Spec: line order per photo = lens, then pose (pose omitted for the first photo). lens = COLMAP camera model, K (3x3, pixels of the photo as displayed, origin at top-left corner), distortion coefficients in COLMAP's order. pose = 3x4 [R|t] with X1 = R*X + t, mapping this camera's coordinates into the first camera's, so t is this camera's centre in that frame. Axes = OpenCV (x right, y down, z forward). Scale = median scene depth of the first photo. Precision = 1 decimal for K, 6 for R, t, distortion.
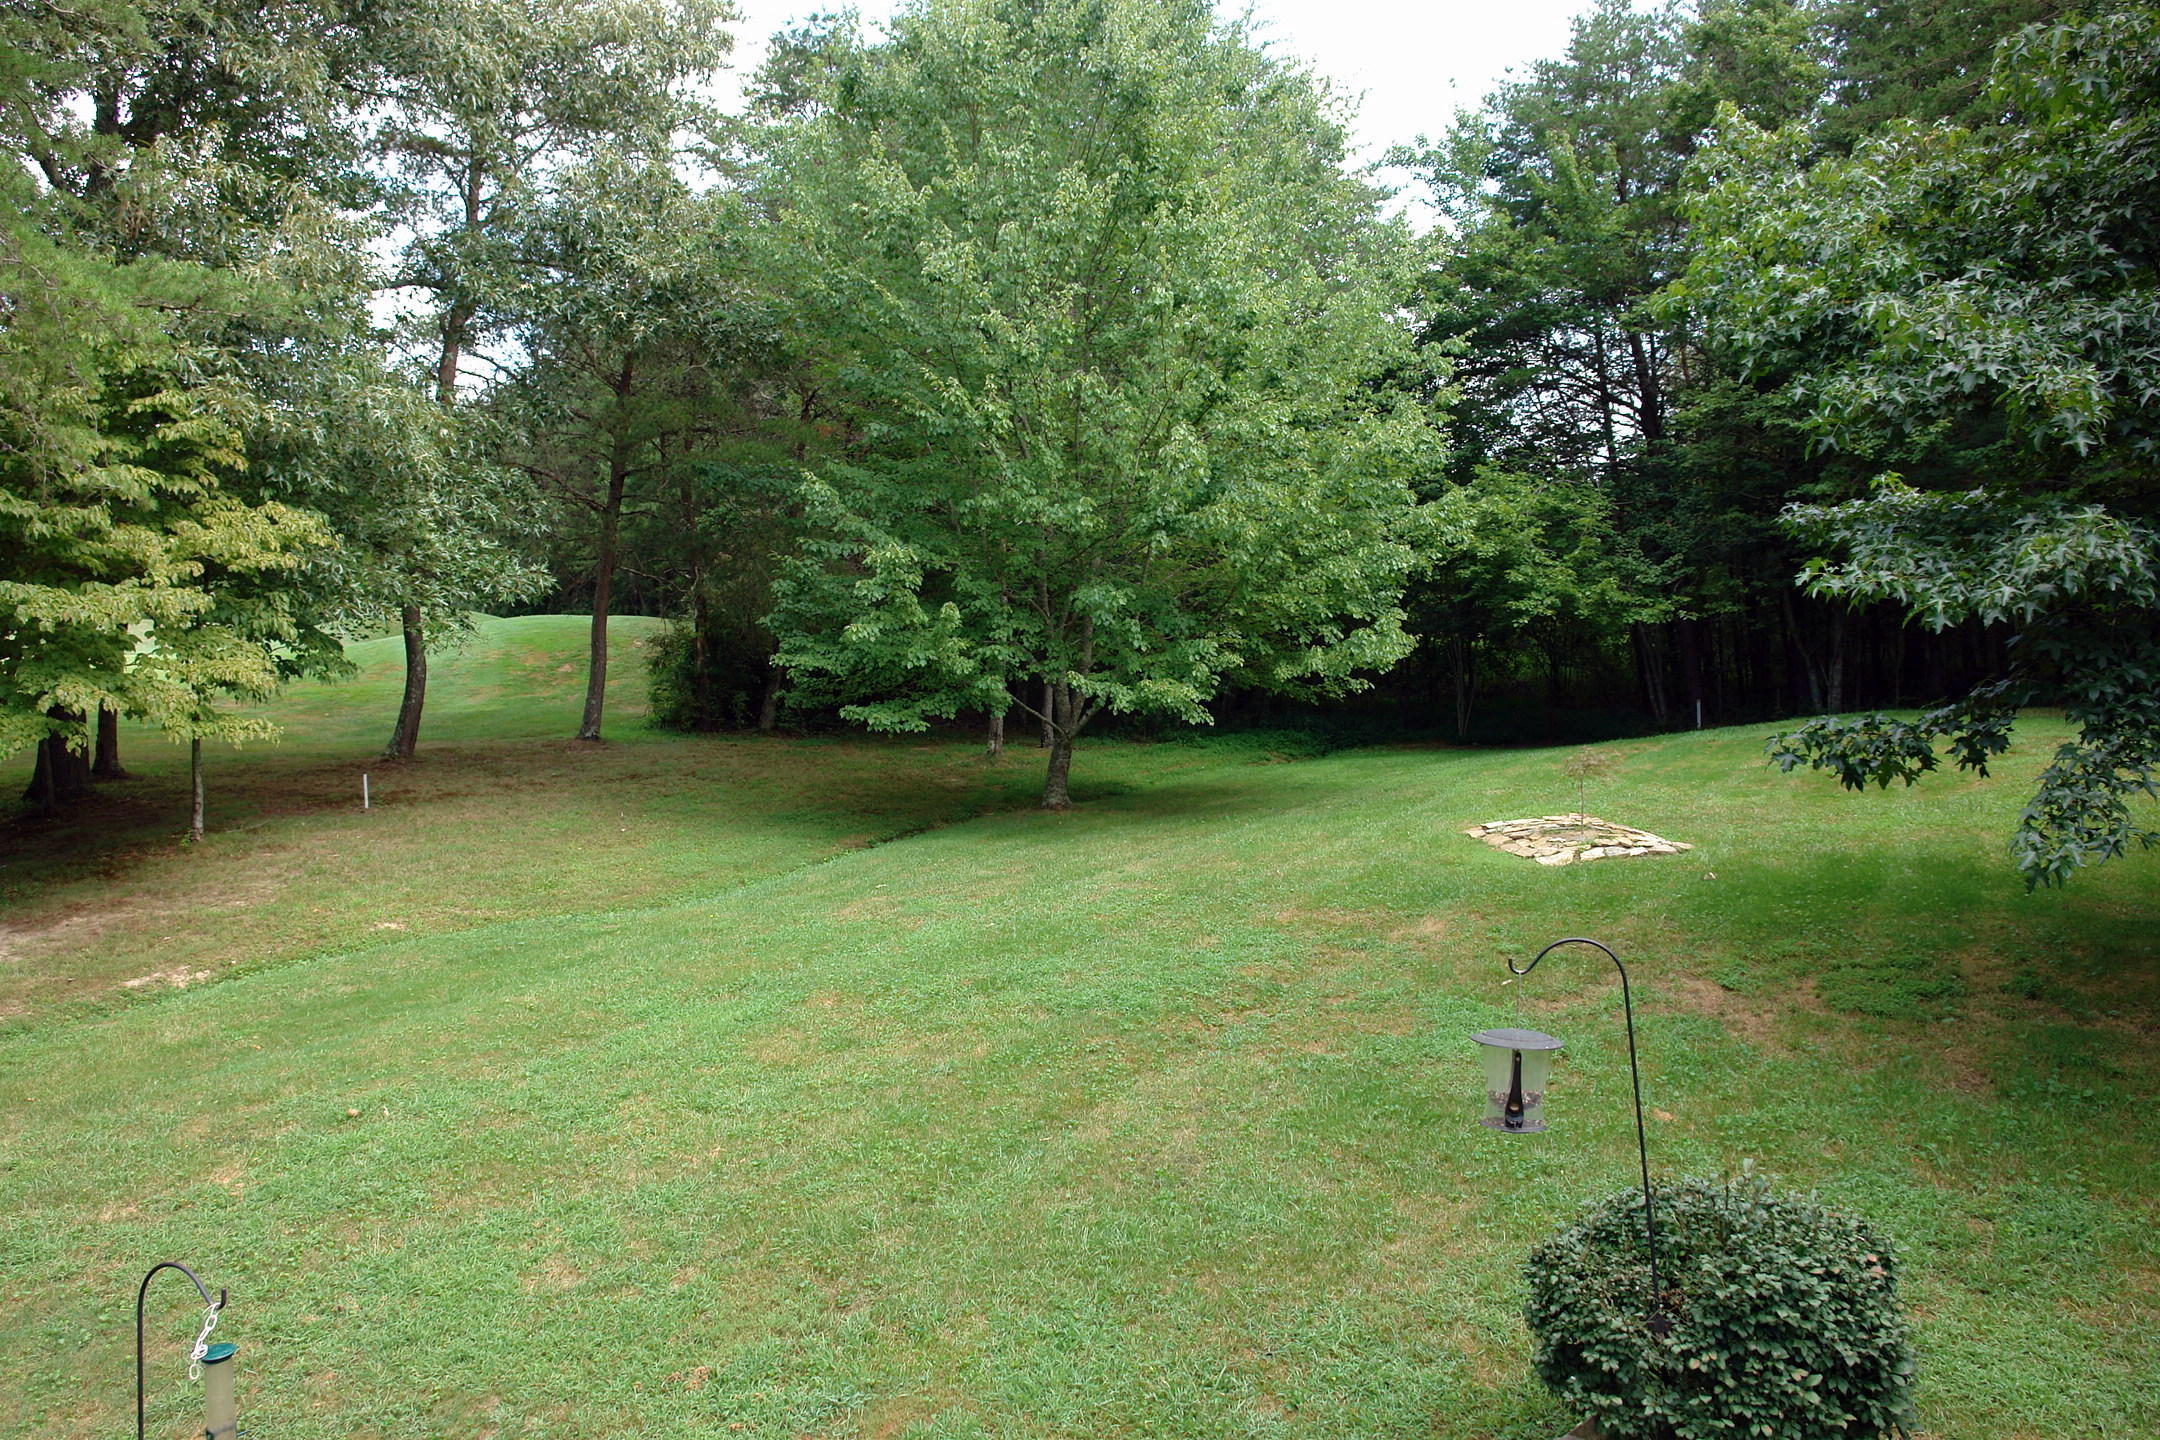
lens RADIAL K [[1588.6, 0, 1074.4], [0, 1588.6, 701.0], [0, 0, 1]] dist [0.003214, 0.008618]
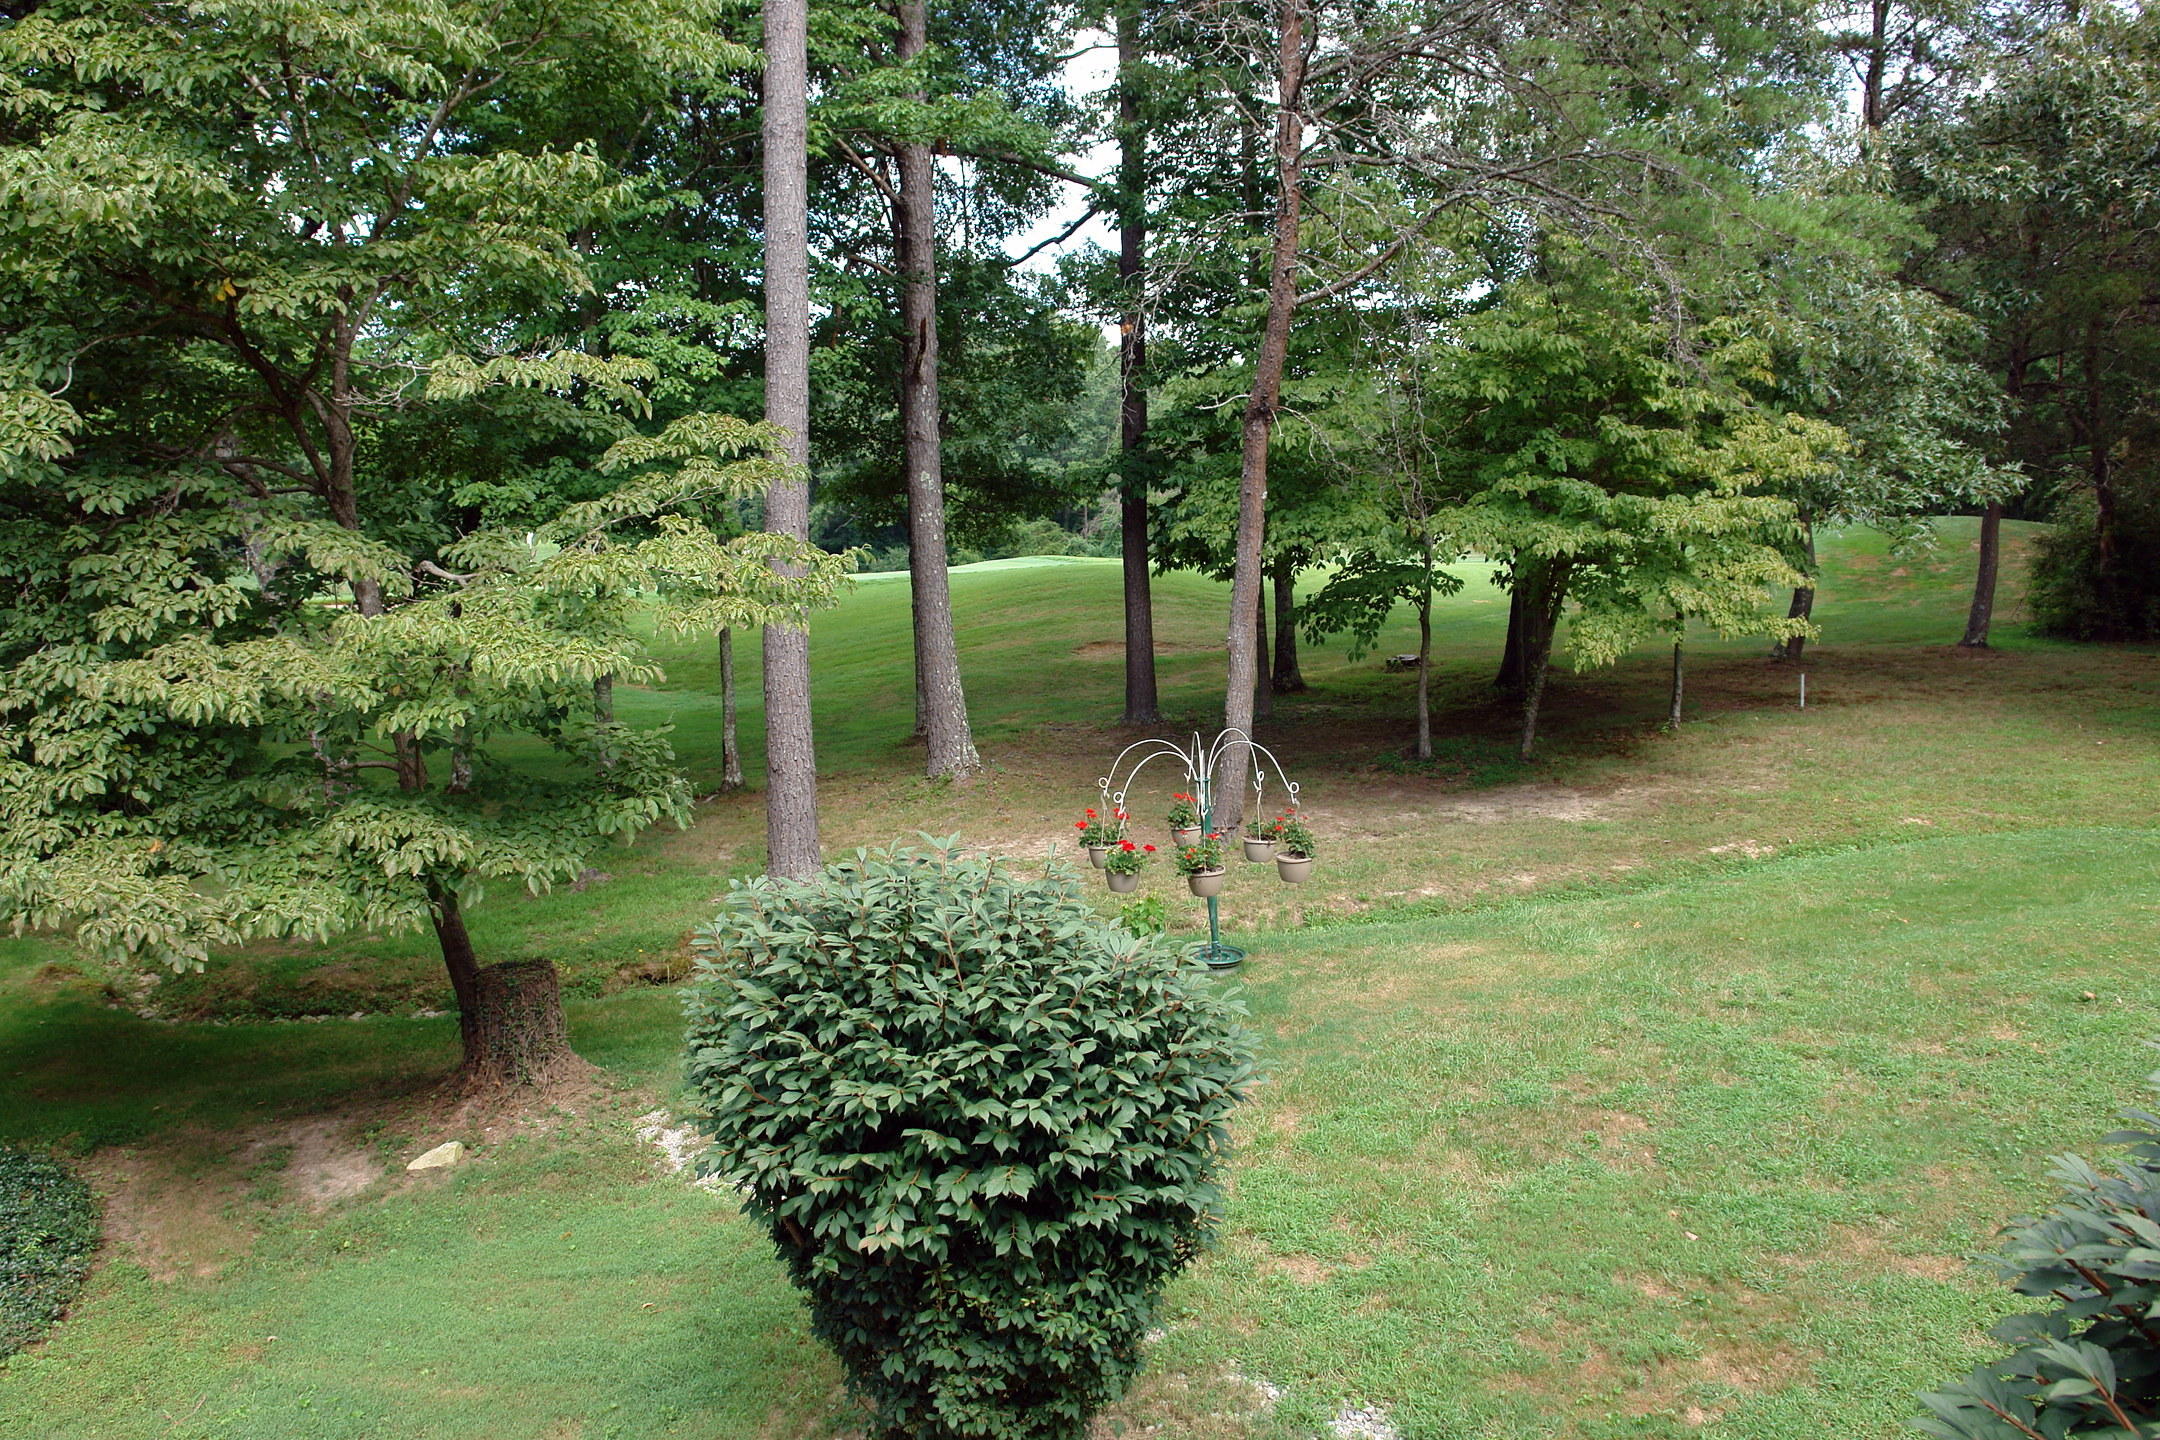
lens RADIAL K [[1588.6, 0, 1078.9], [0, 1588.6, 741.2], [0, 0, 1]] dist [0.003214, 0.008618]
pose [[0.791611, 0.062557, -0.607814, -0.189078], [-0.011569, 0.996102, 0.087453, 0.004287], [0.610916, -0.062197, 0.789249, -0.117216]]
